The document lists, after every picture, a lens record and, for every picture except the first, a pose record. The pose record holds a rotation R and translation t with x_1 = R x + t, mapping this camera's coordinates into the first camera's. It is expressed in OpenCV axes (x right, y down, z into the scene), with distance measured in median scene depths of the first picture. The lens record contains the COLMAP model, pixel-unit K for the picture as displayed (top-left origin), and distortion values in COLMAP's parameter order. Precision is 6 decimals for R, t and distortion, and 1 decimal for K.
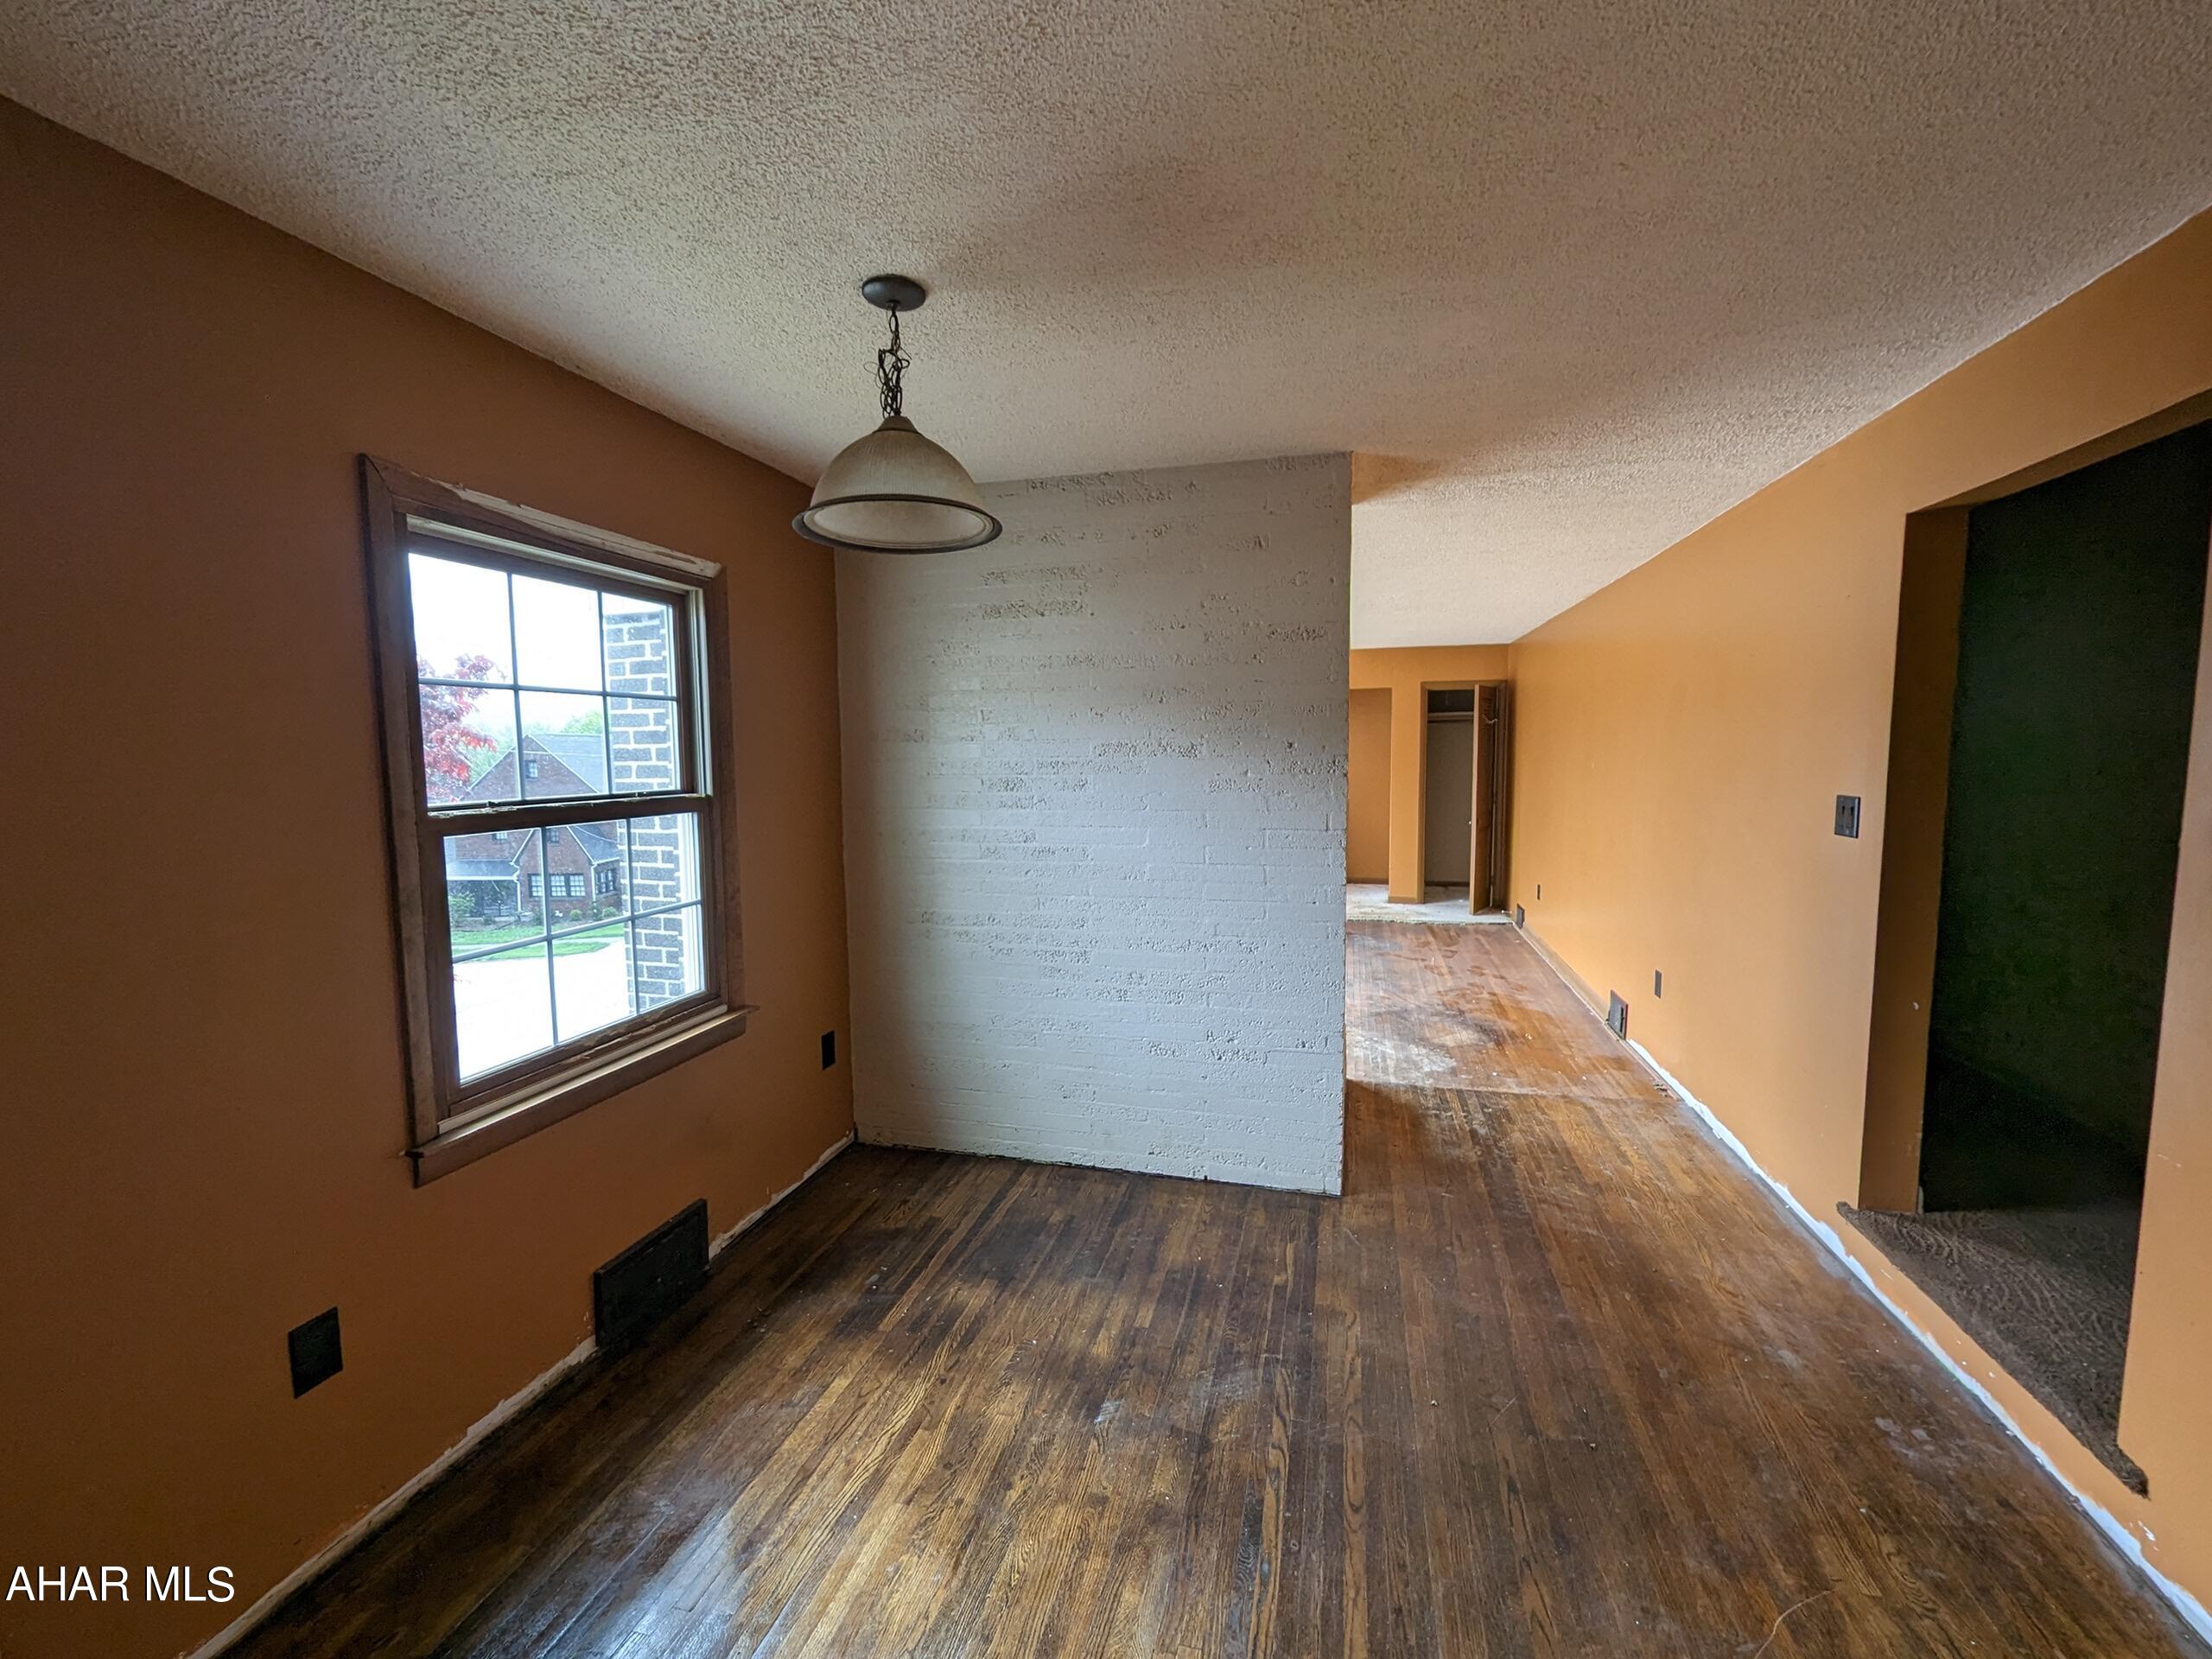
lens RADIAL K [[918.7, 0, 1102.3], [0, 918.7, 831.5], [0, 0, 1]] dist [0.001105, -0.000225]
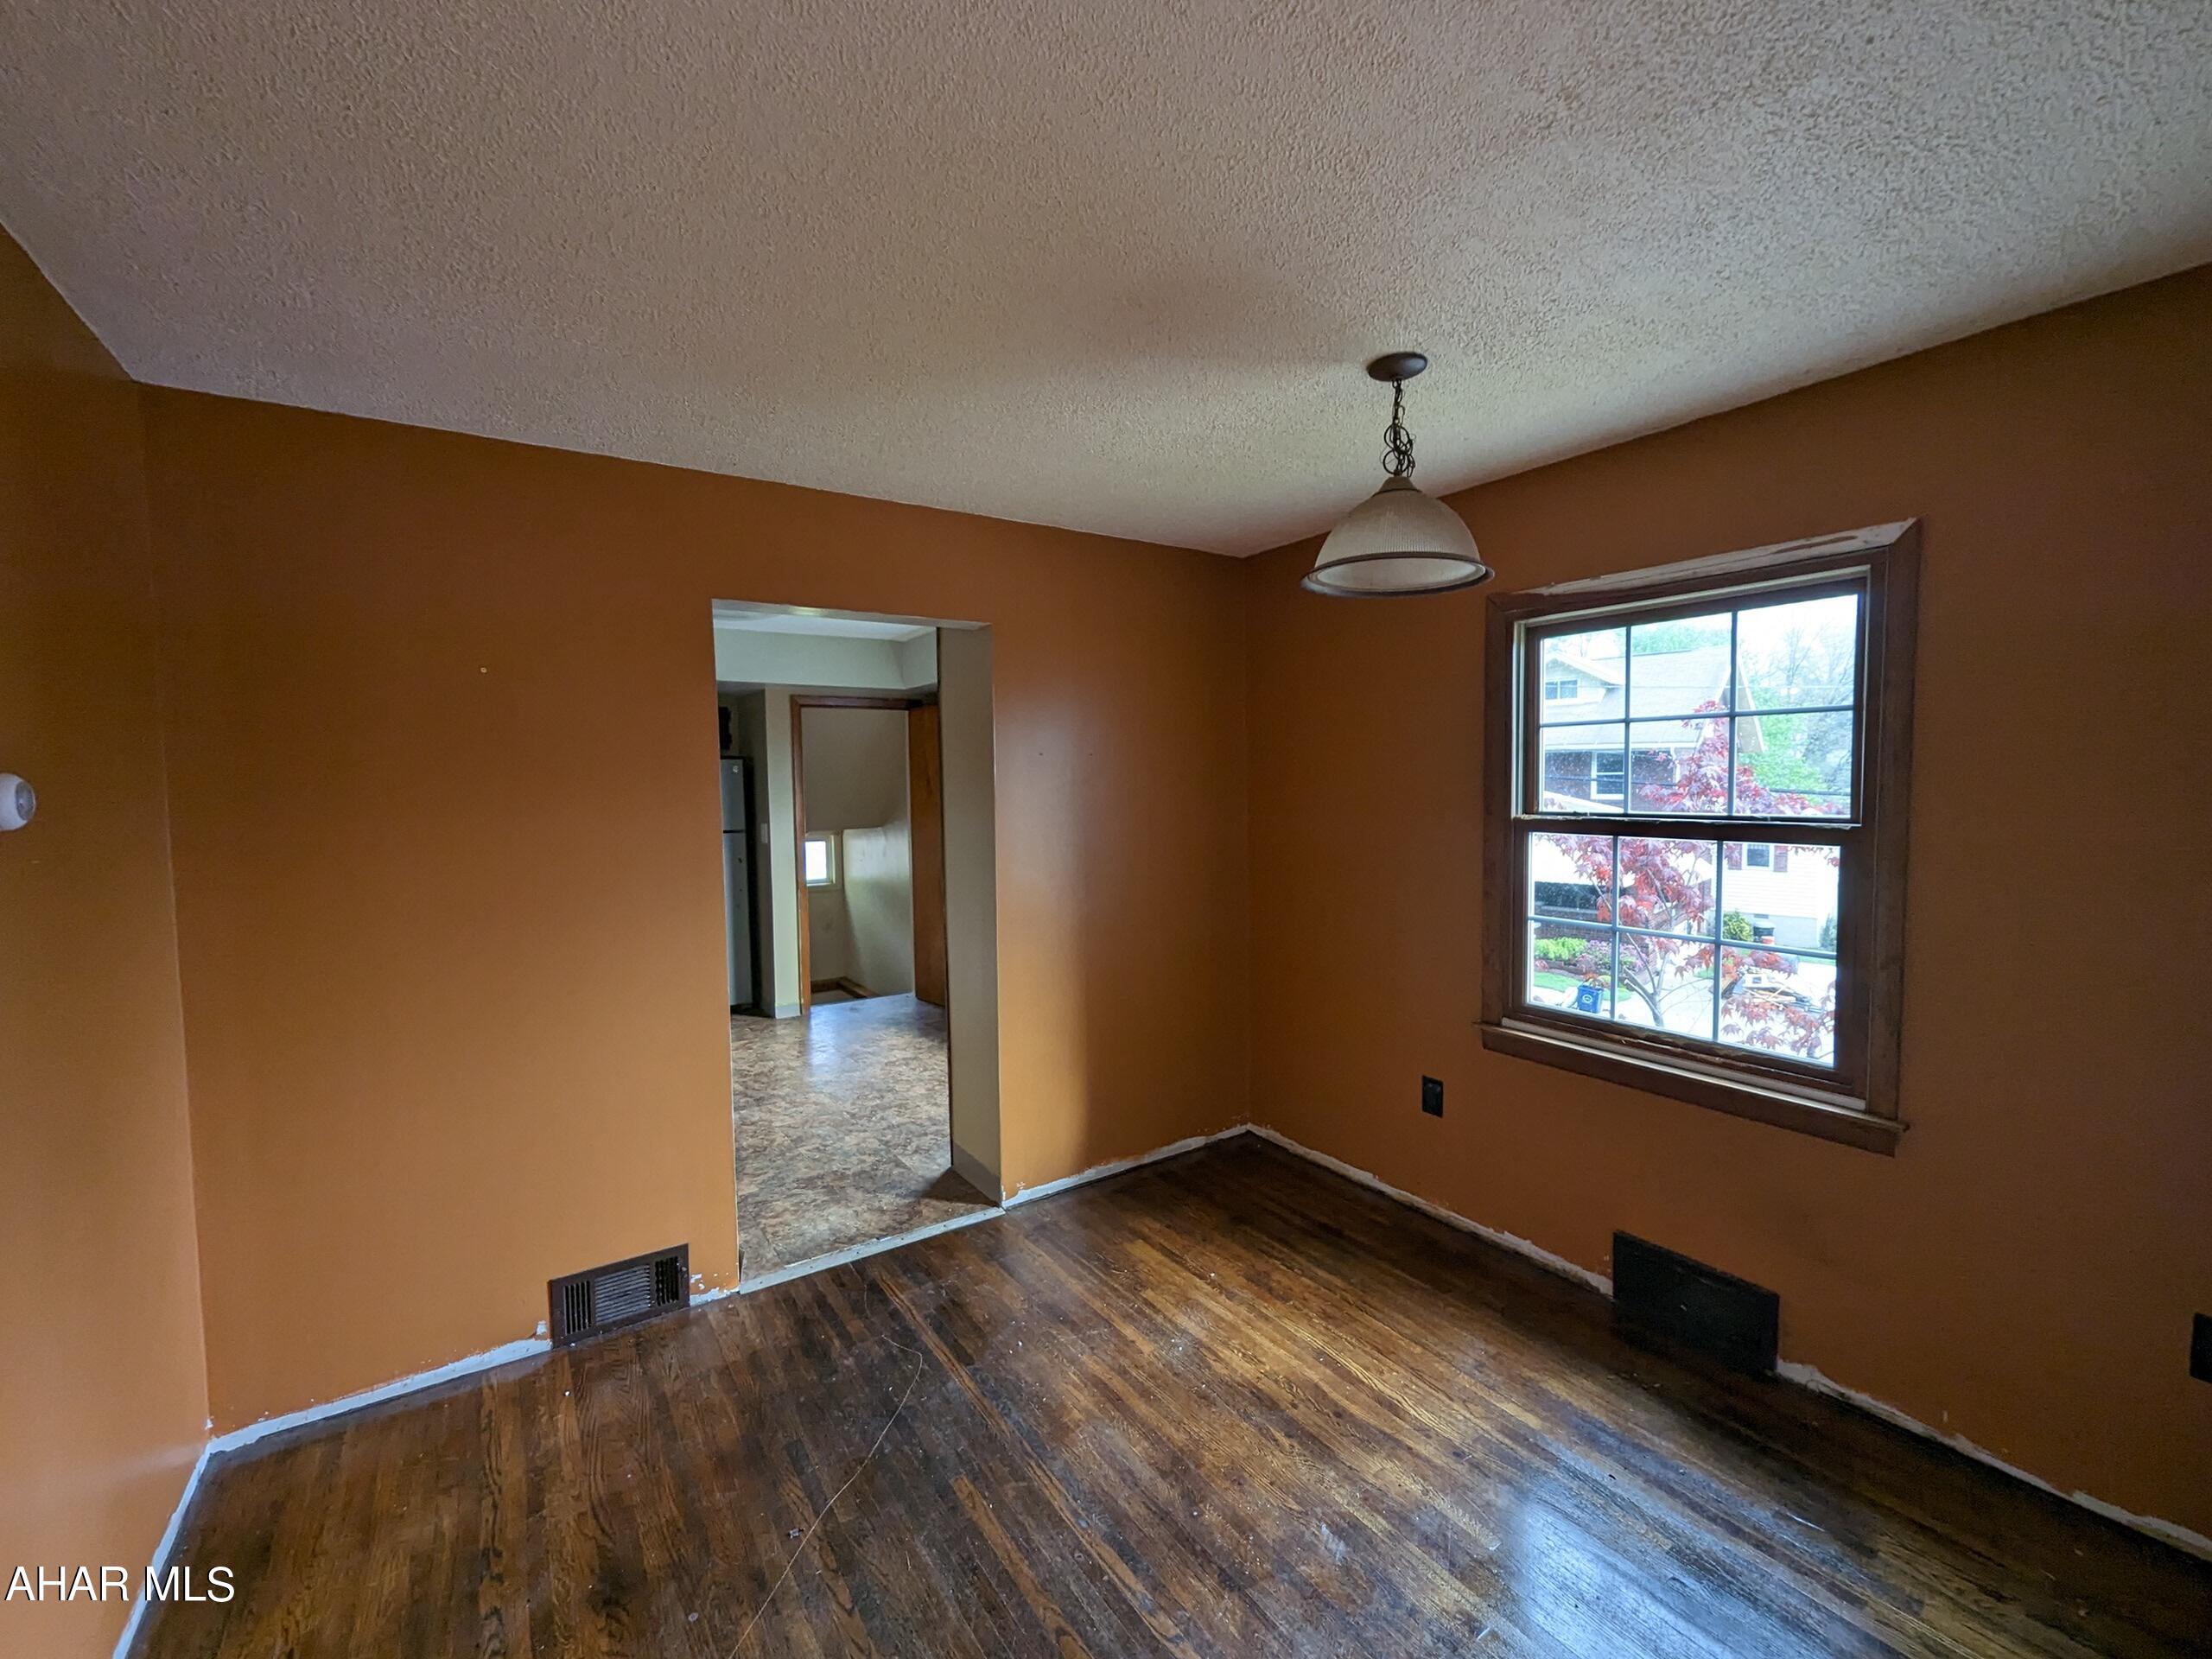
lens RADIAL K [[910.0, 0, 1100.8], [0, 910.0, 834.1], [0, 0, 1]] dist [0.000388, -0.000474]
pose [[-0.663263, 0.064807, -0.745575, 0.746692], [-0.045592, 0.990894, 0.126690, -0.131747], [0.746996, 0.118021, -0.654269, 1.315793]]
